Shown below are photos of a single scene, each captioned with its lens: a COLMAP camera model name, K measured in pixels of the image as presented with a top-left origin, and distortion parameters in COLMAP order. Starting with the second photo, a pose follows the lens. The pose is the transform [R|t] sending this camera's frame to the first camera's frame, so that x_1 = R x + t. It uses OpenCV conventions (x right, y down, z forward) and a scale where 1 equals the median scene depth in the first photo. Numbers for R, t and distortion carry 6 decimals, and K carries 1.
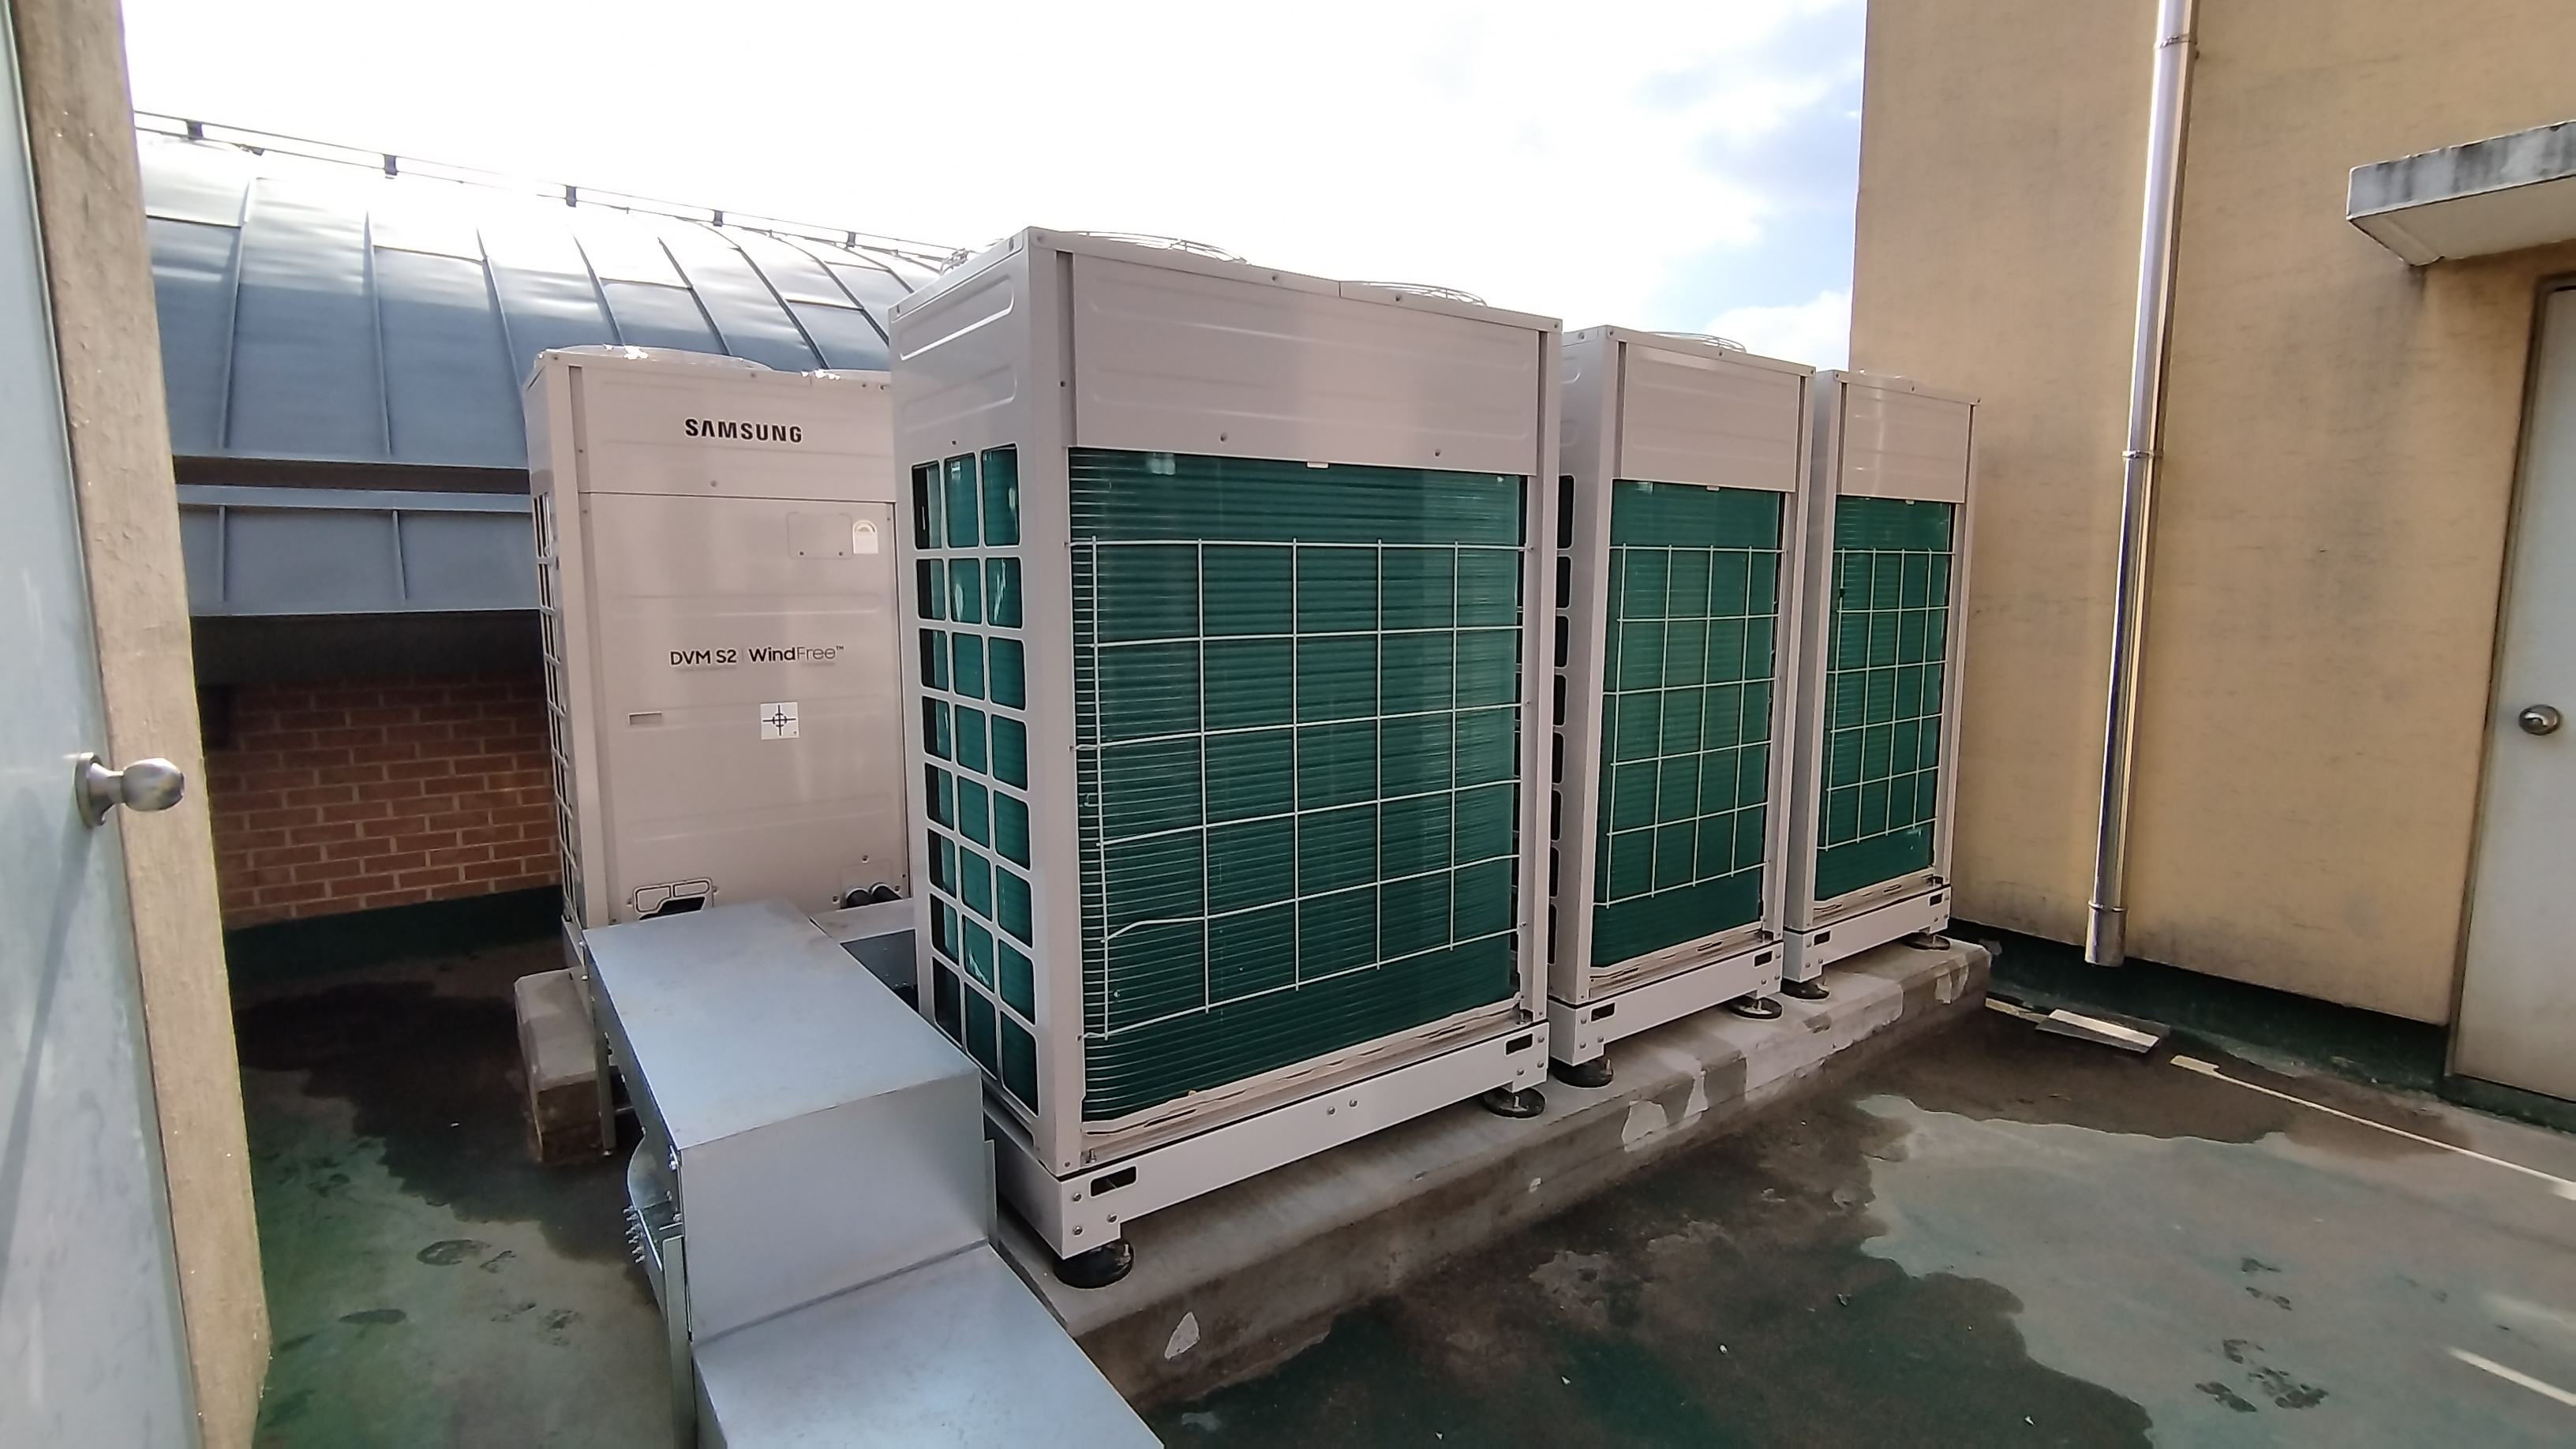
lens RADIAL K [[1182.0, 0, 1288.6], [0, 1182.0, 715.1], [0, 0, 1]] dist [0.000924, 0.000312]
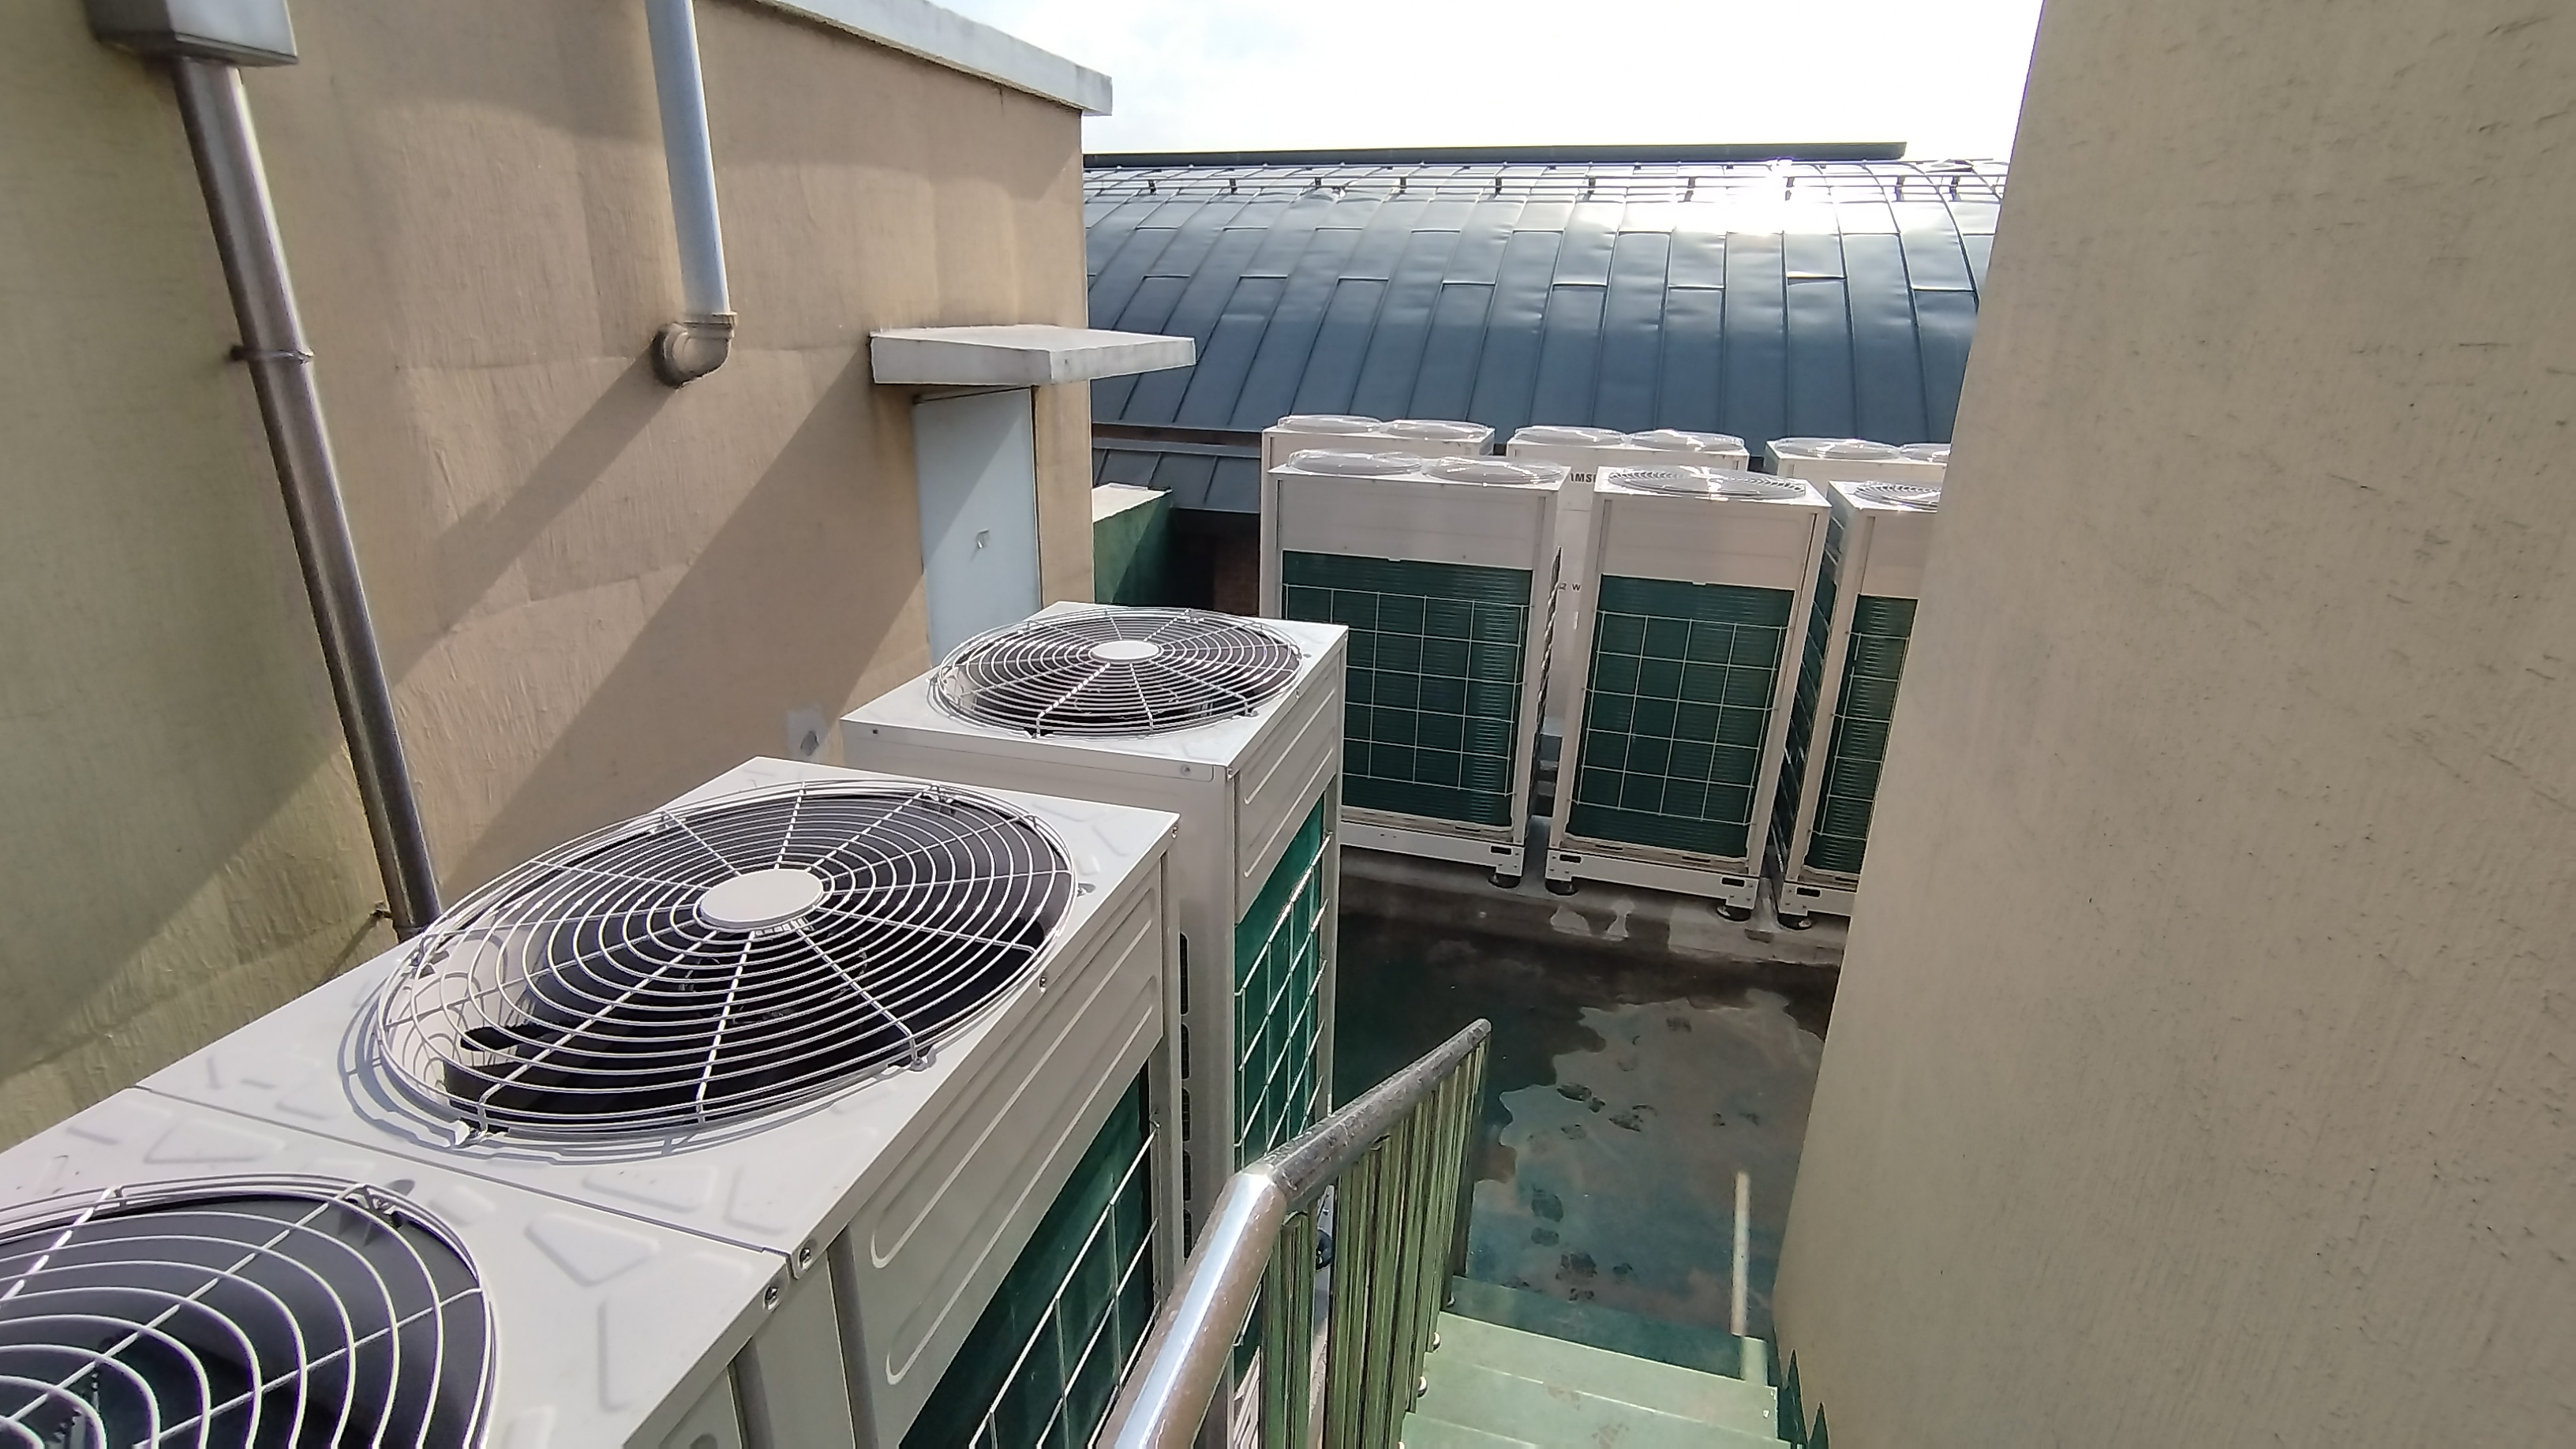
lens RADIAL K [[1198.1, 0, 1274.5], [0, 1198.1, 718.6], [0, 0, 1]] dist [-0.000336, -0.000108]
pose [[0.602614, 0.281203, -0.746847, 1.389891], [-0.115343, 0.956725, 0.267158, -0.418089], [0.789653, -0.074849, 0.608971, -0.489757]]
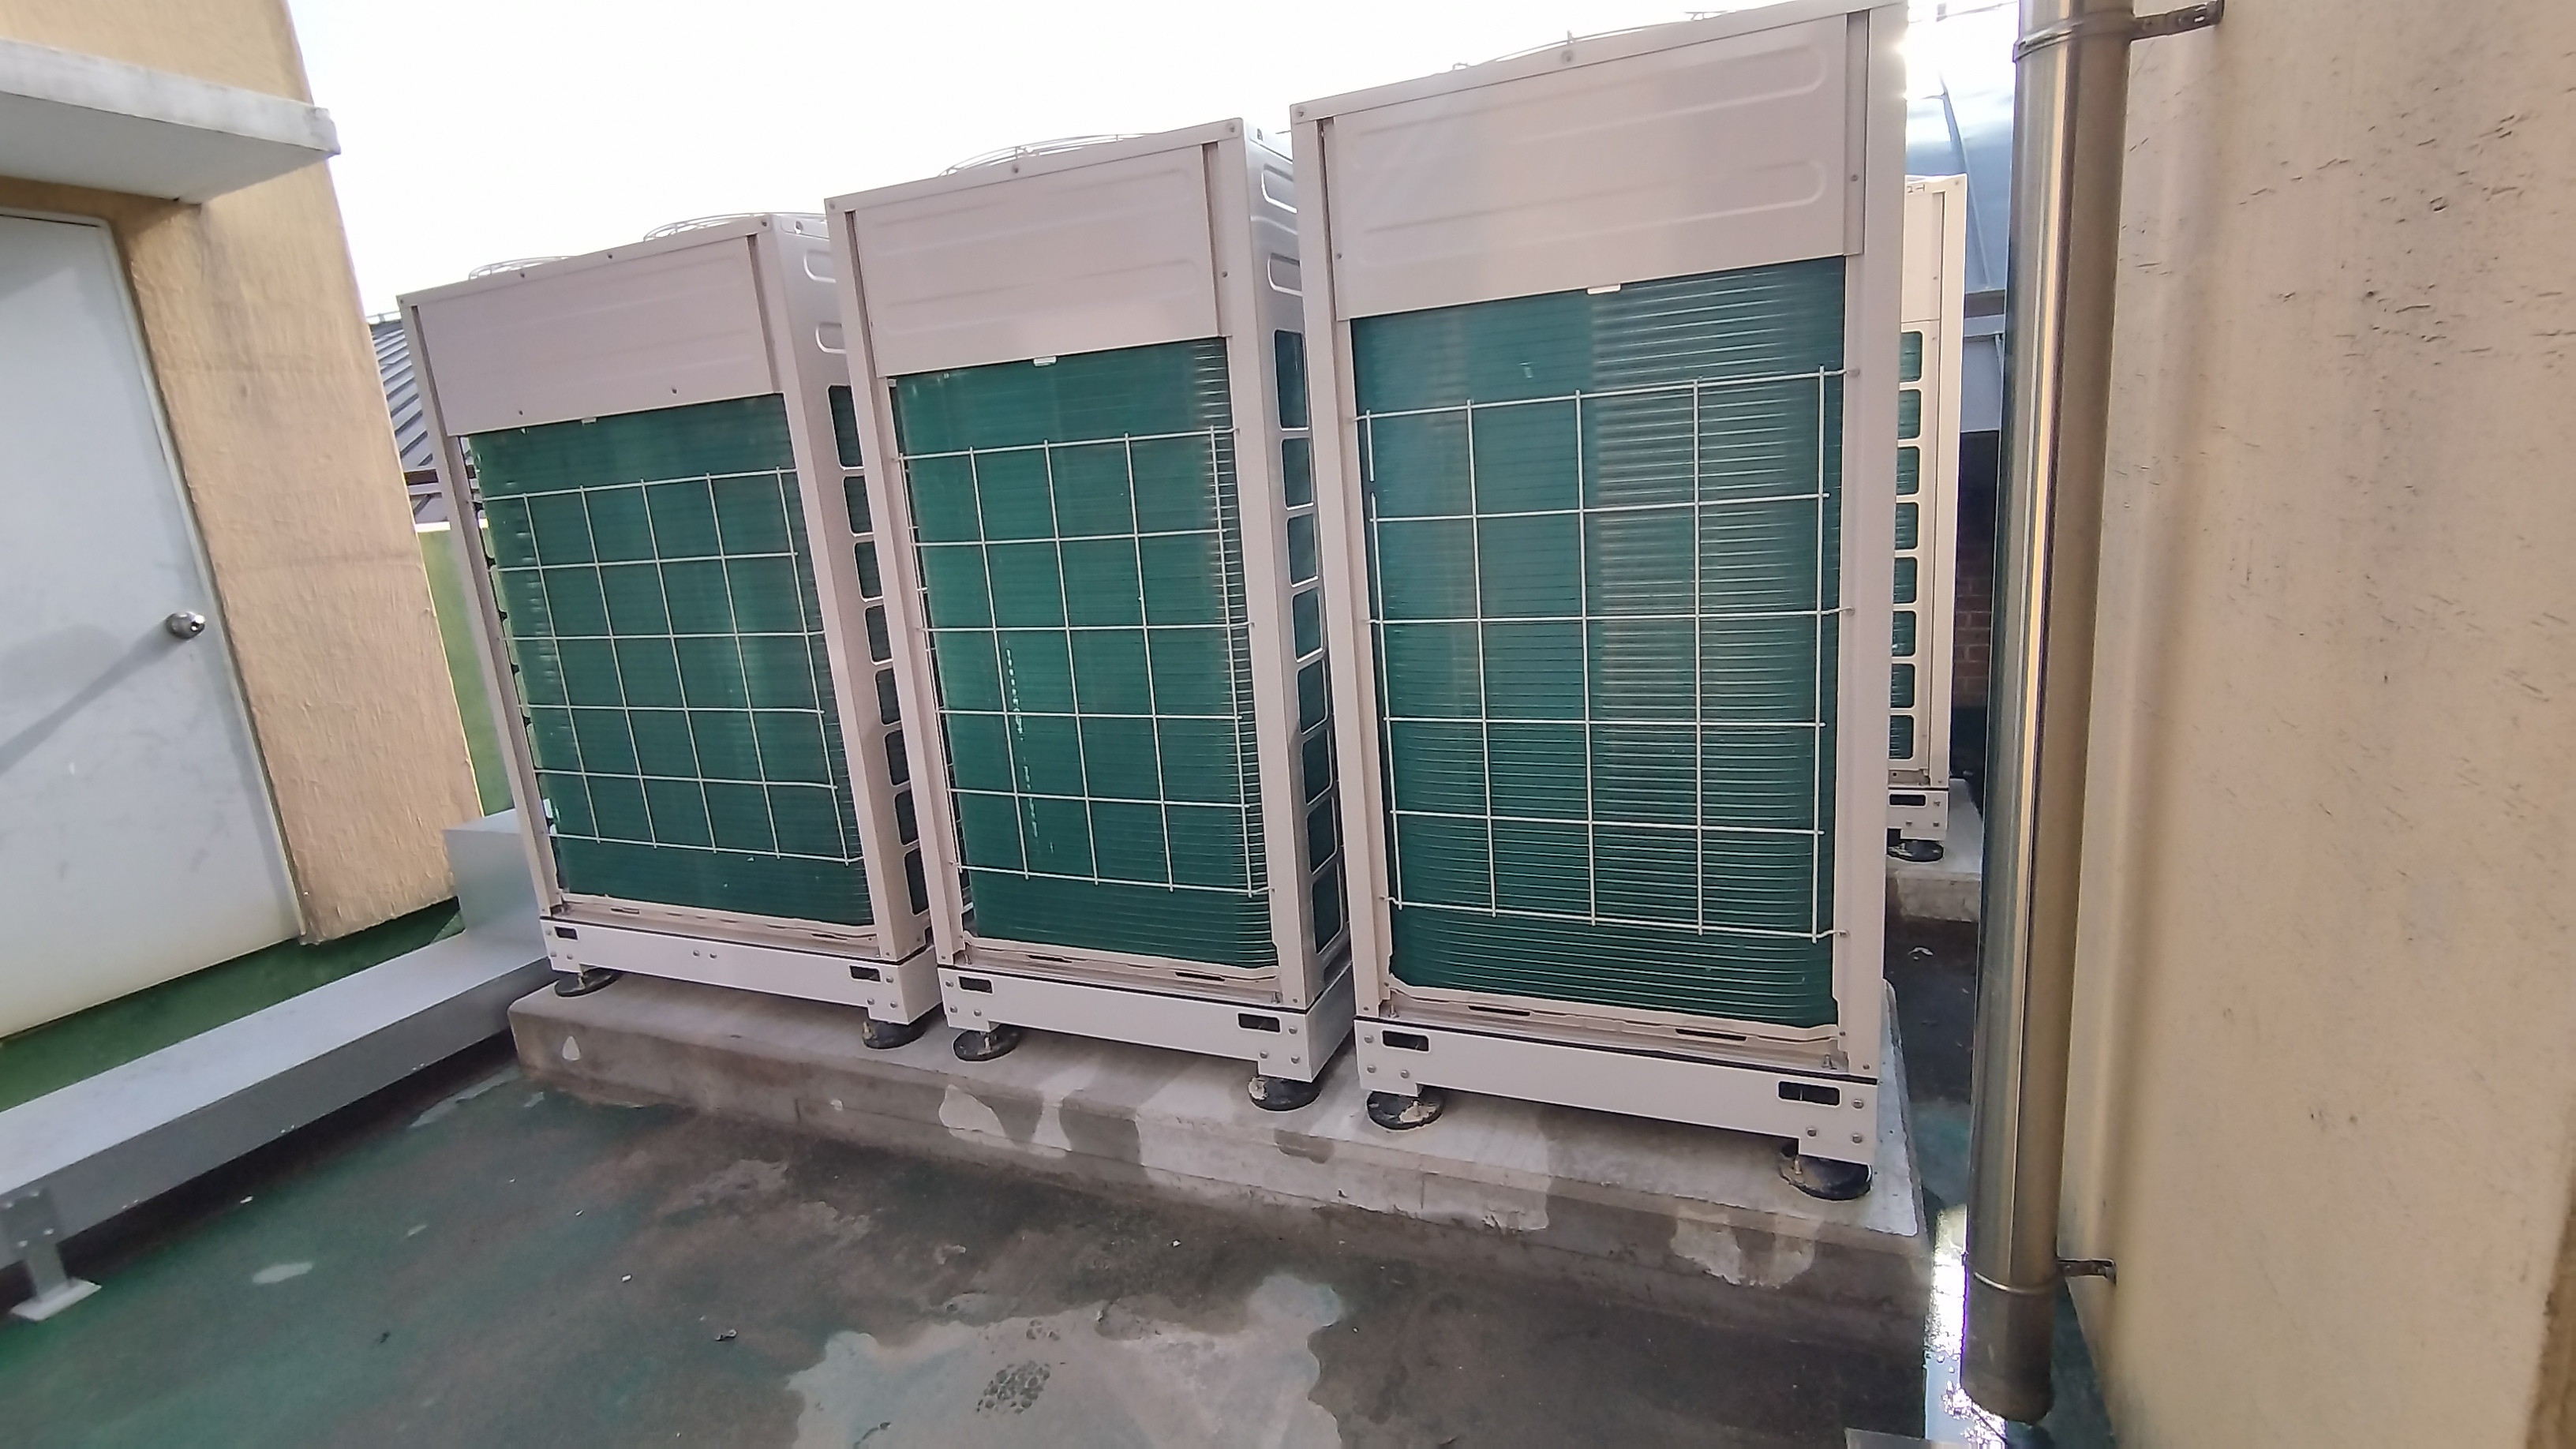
lens RADIAL K [[1116.6, 0, 1287.6], [0, 1116.6, 703.6], [0, 0, 1]] dist [0.001053, 0.000392]
pose [[0.523829, 0.148740, -0.838737, 1.137688], [-0.022954, 0.986744, 0.160651, -0.105919], [0.851514, -0.064901, 0.520299, 0.827482]]
